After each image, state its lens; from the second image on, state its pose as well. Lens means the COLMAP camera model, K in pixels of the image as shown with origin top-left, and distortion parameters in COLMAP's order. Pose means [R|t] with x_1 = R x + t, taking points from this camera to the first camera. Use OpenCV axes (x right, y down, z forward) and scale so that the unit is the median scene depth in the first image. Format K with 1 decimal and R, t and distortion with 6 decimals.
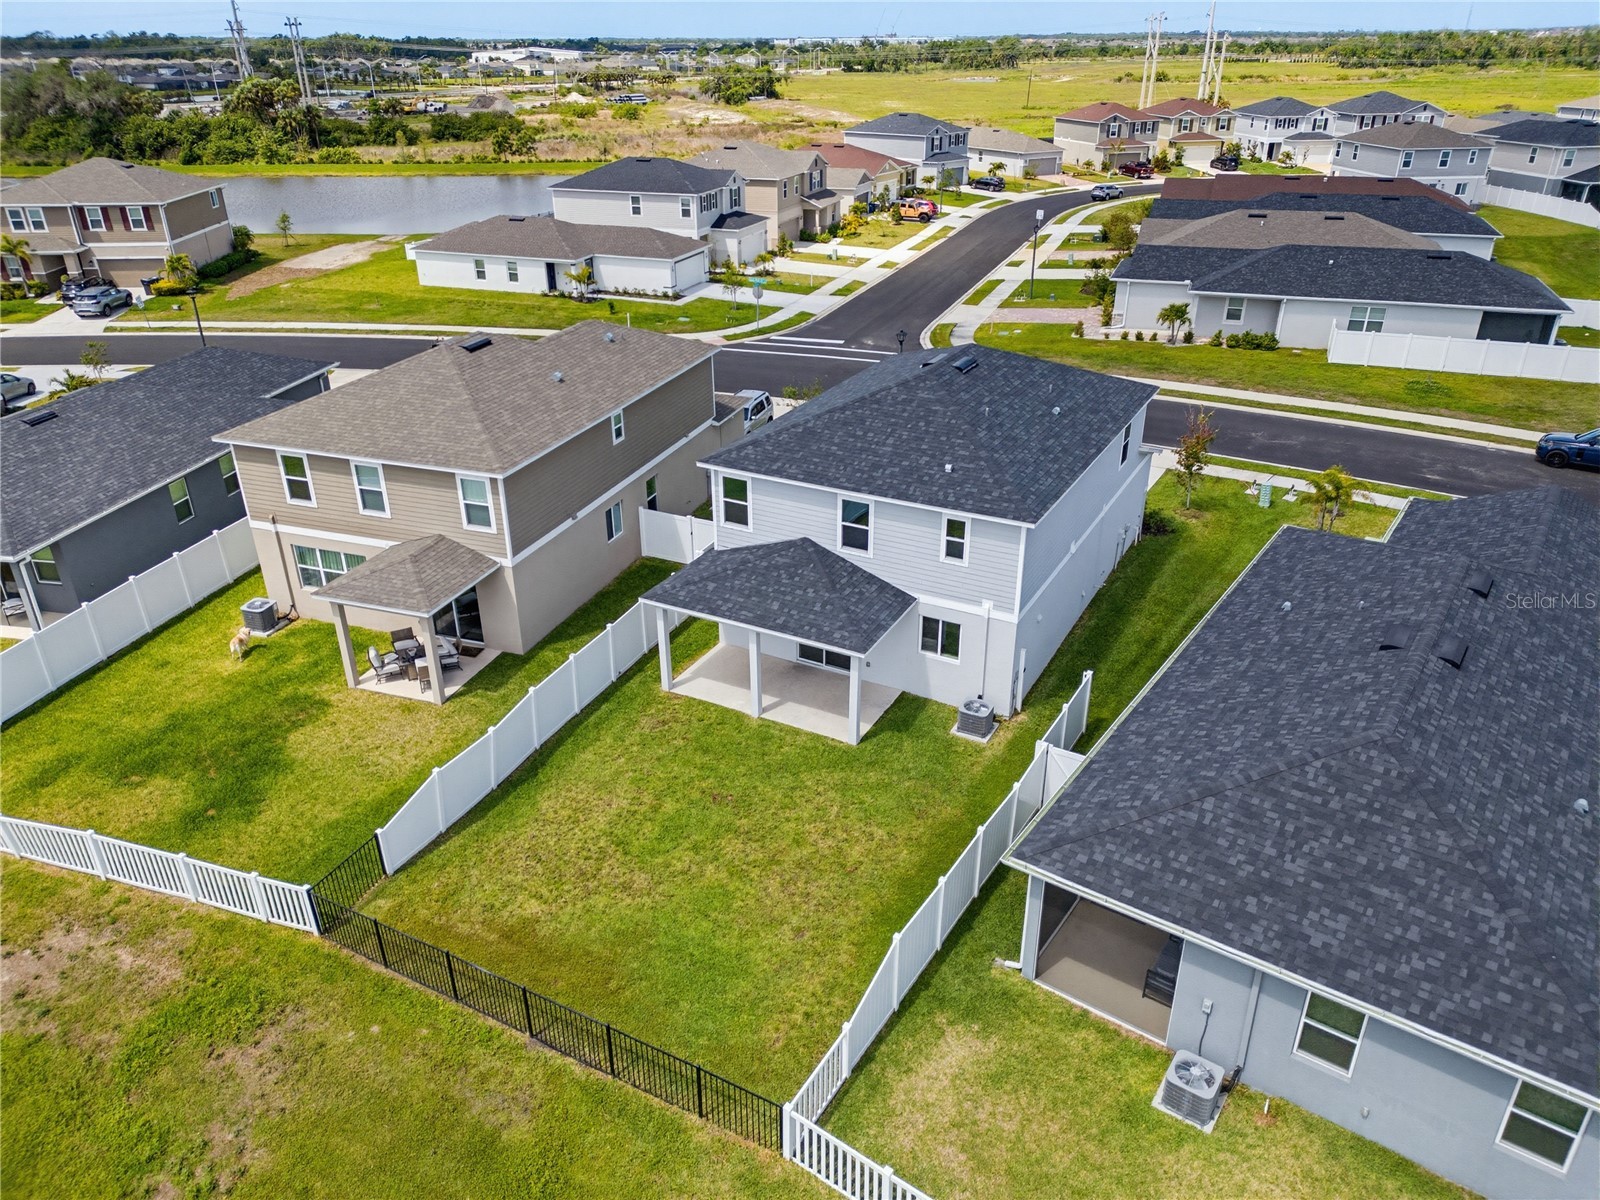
lens RADIAL K [[1102.7, 0, 800.0], [0, 1102.7, 600.0], [0, 0, 1]] dist [0.077922, -0.057407]
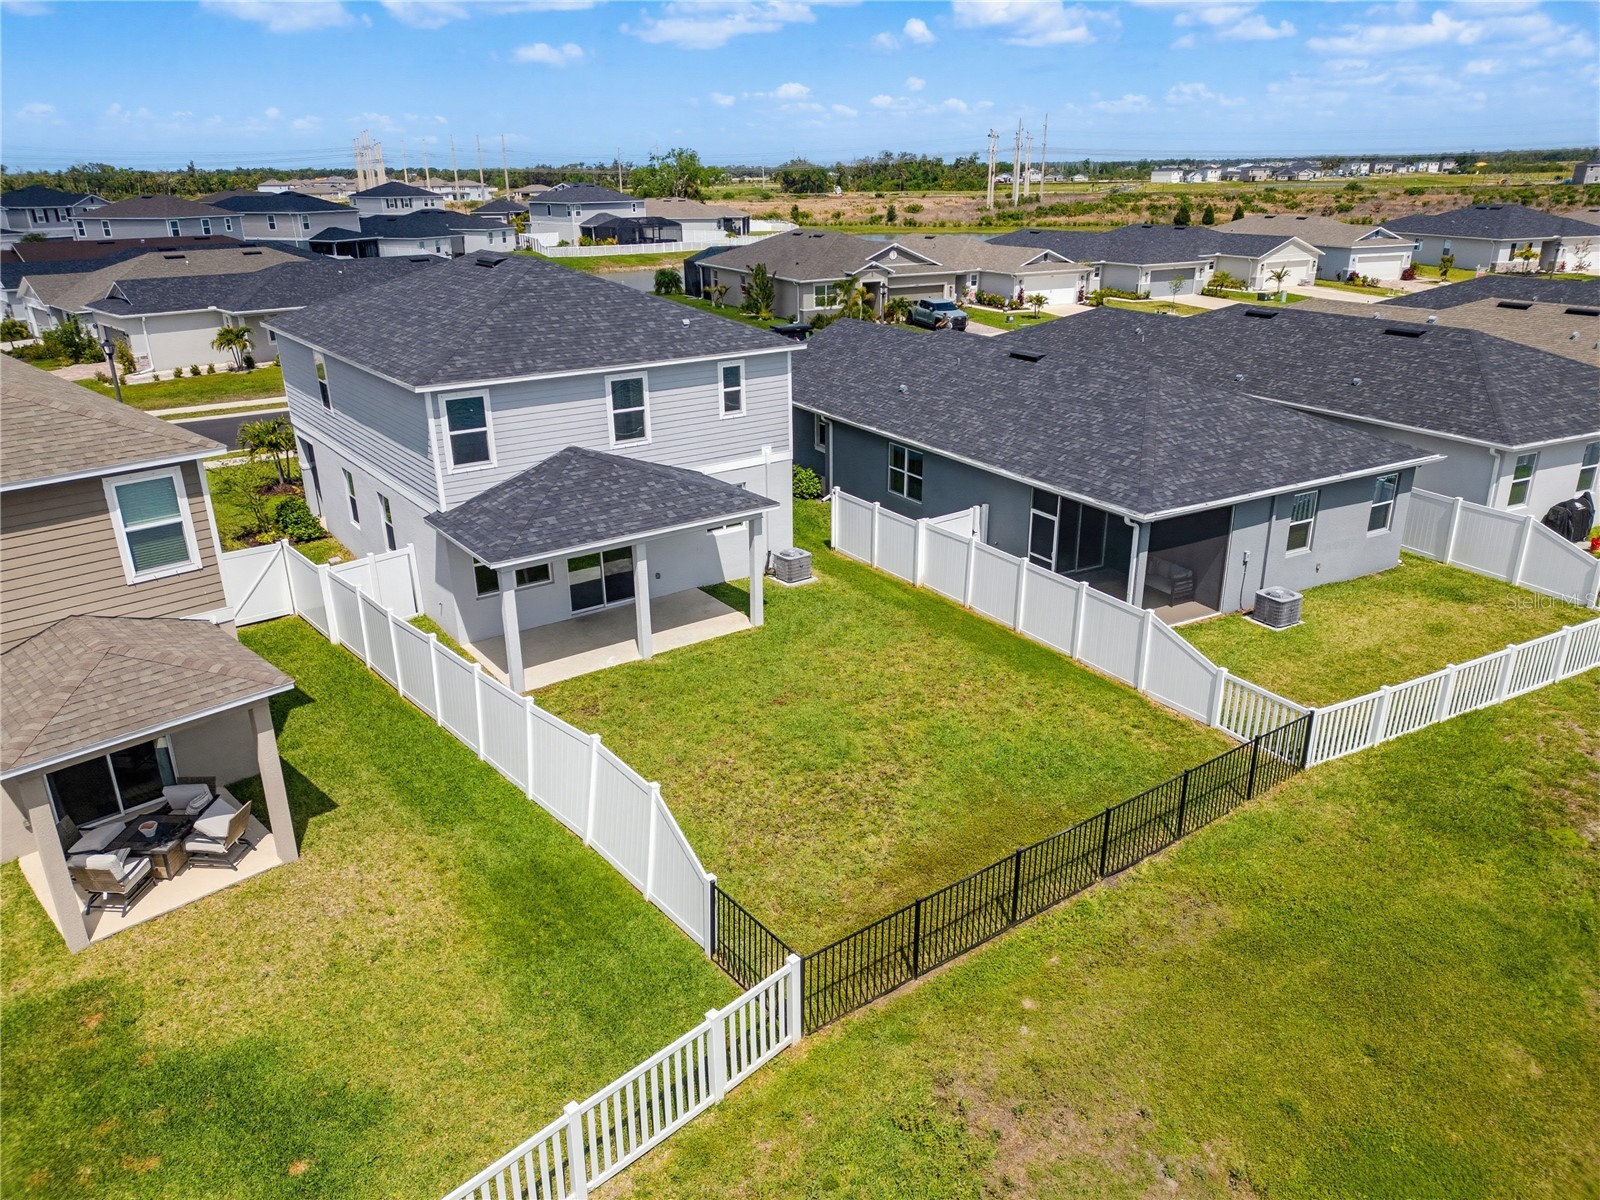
lens RADIAL K [[1116.5, 0, 796.3], [0, 1116.5, 606.0], [0, 0, 1]] dist [0.072328, -0.067786]
pose [[0.435102, -0.323641, 0.840204, -0.641029], [0.411201, 0.901590, 0.134345, 0.006131], [-0.800999, 0.287039, 0.525365, 0.460167]]
